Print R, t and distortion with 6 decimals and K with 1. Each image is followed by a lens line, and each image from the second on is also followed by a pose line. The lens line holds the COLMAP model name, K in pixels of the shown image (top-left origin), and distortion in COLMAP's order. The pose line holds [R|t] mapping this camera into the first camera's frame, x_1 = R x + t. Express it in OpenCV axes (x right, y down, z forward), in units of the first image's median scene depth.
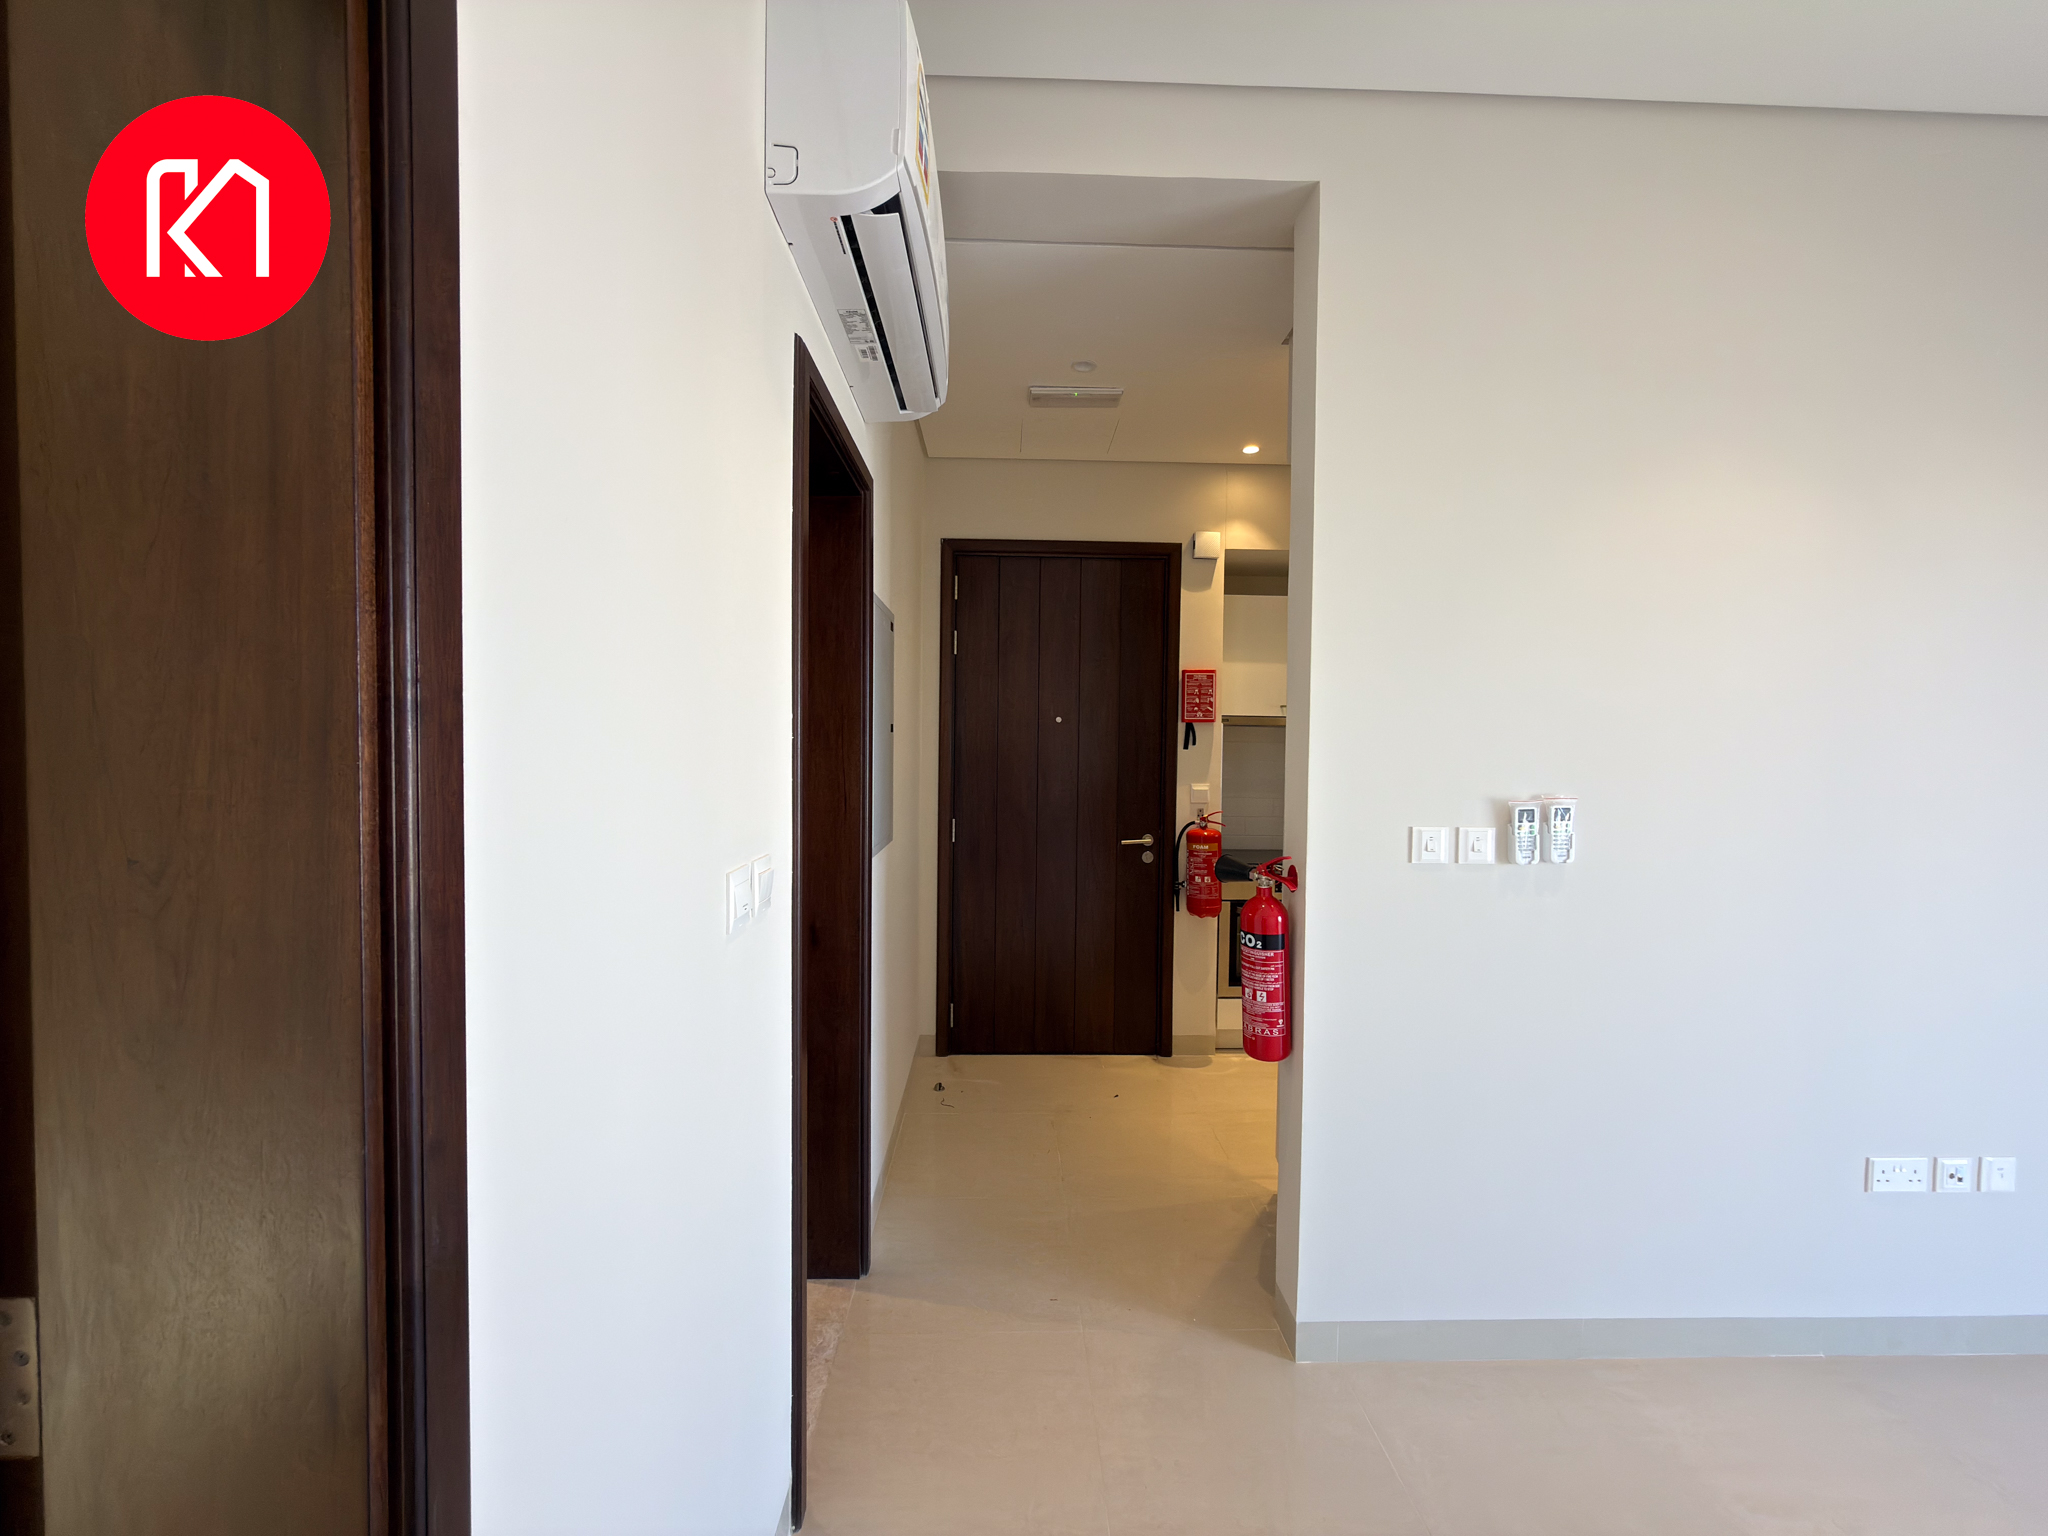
lens RADIAL K [[797.0, 0, 1024.7], [0, 797.0, 755.4], [0, 0, 1]] dist [-0.000070, 0.000074]
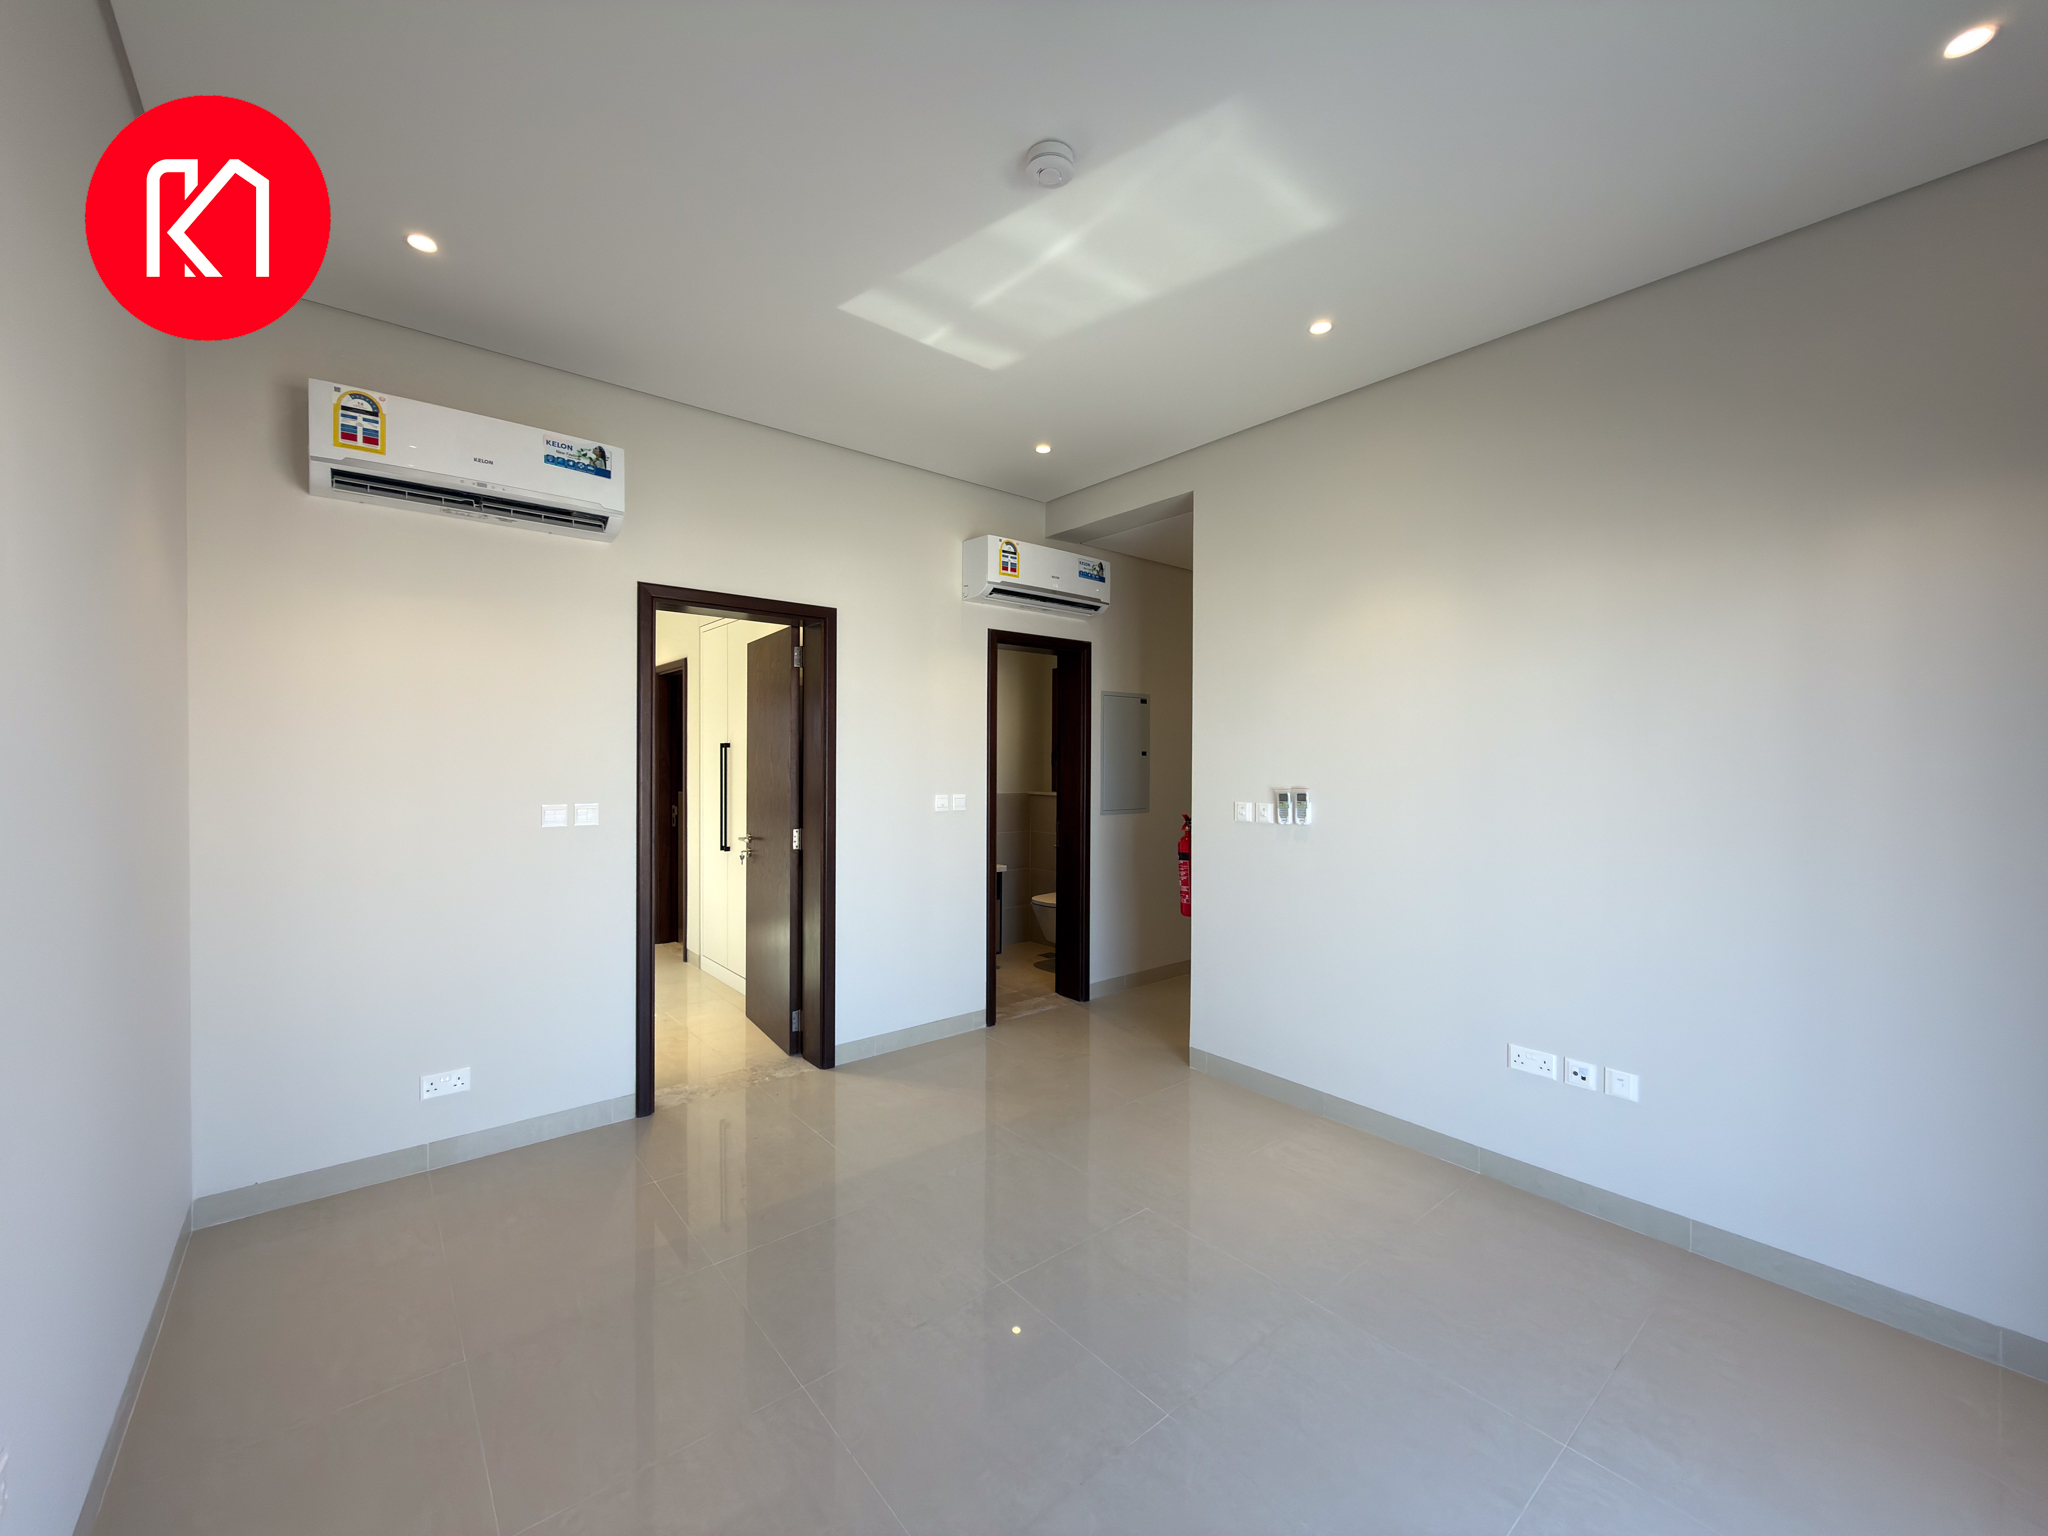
lens RADIAL K [[814.1, 0, 1026.5], [0, 814.1, 768.9], [0, 0, 1]] dist [0.001476, -0.000032]
pose [[0.613996, -0.002176, -0.789306, 1.720408], [-0.019813, 0.999639, -0.018168, 0.054934], [0.789061, 0.026794, 0.613731, -0.613776]]
